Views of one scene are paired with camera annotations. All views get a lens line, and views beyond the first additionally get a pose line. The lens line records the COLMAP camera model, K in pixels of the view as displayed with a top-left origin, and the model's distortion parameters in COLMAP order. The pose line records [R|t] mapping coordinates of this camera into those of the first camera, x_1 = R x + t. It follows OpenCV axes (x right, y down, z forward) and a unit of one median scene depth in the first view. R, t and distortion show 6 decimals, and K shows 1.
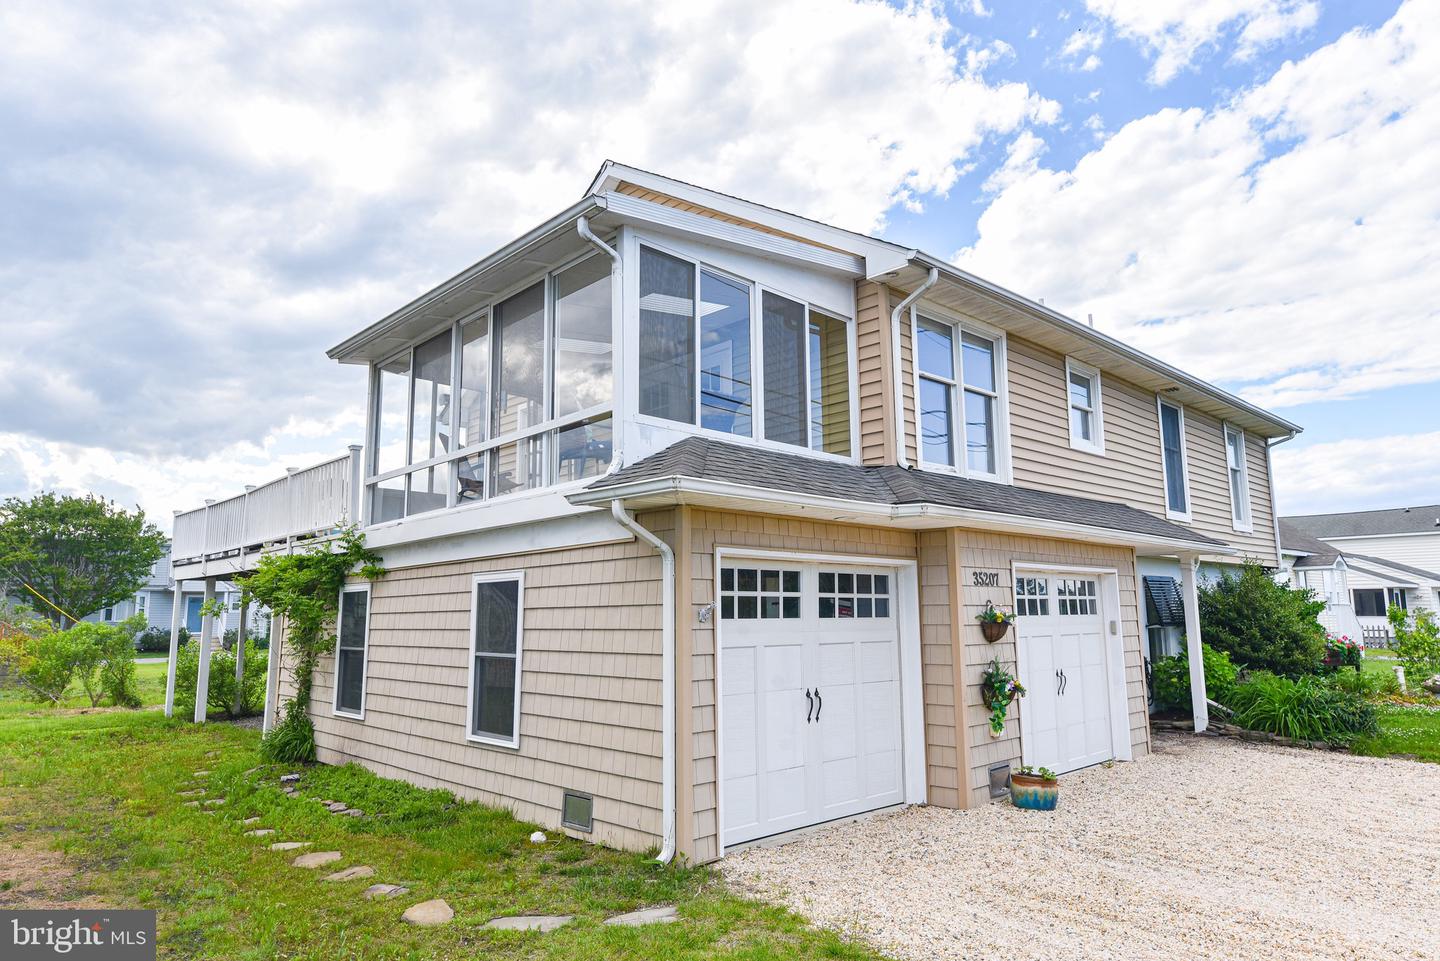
lens RADIAL K [[895.9, 0, 720.0], [0, 895.9, 480.5], [0, 0, 1]] dist [0.008380, 0.001186]
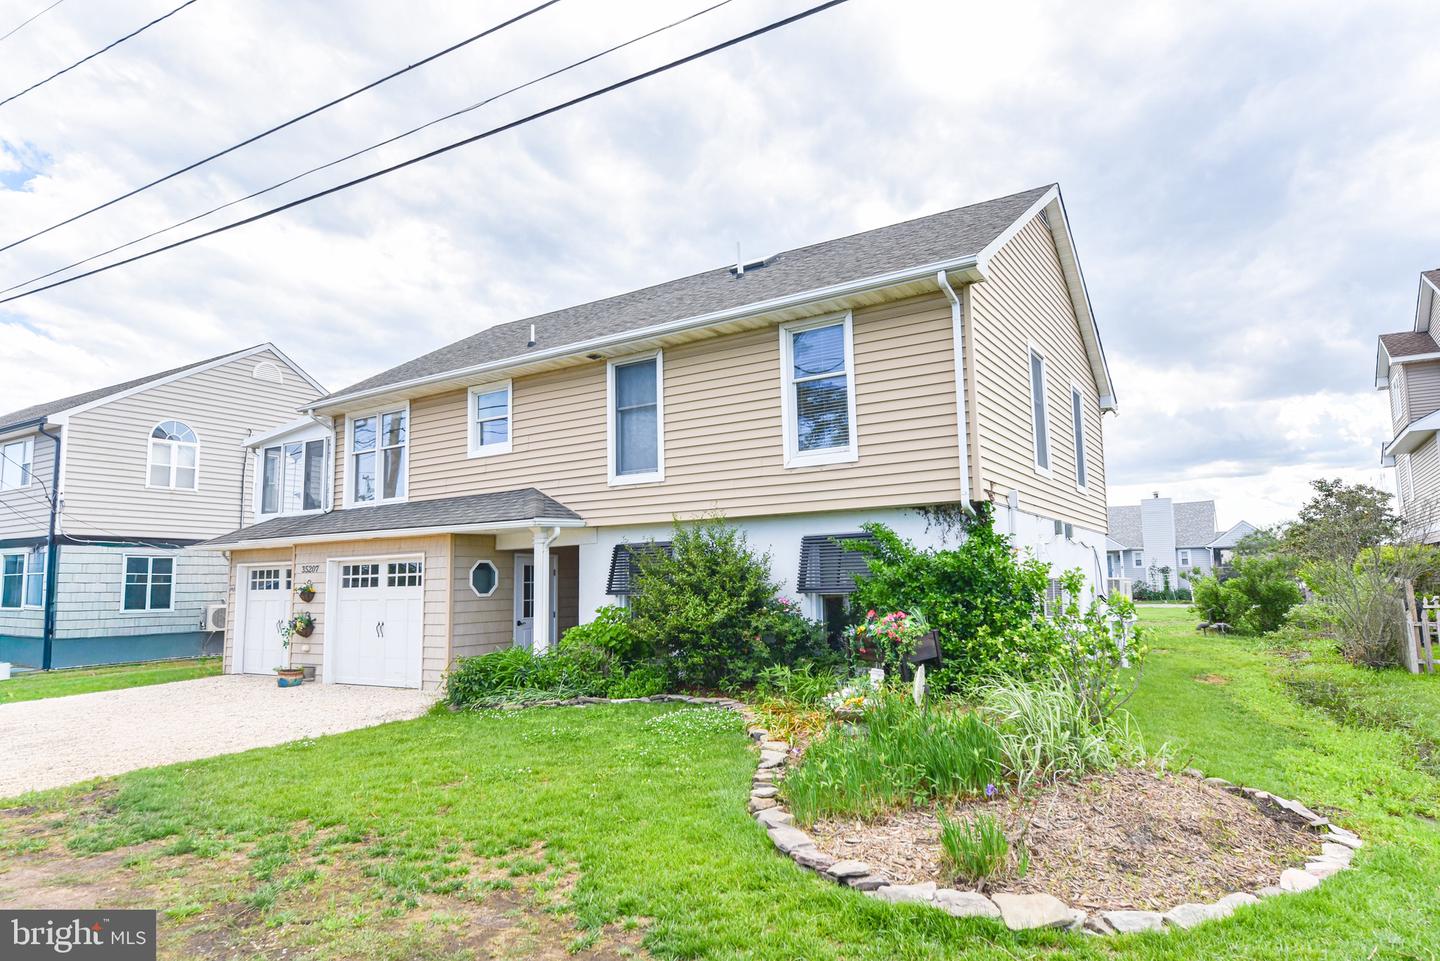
lens RADIAL K [[853.5, 0, 720.0], [0, 853.5, 480.5], [0, 0, 1]] dist [0.007014, 0.000571]
pose [[0.237933, -0.112038, -0.964798, 2.292569], [0.159660, 0.984324, -0.074931, 0.201111], [0.958069, -0.136211, 0.252092, 1.413000]]
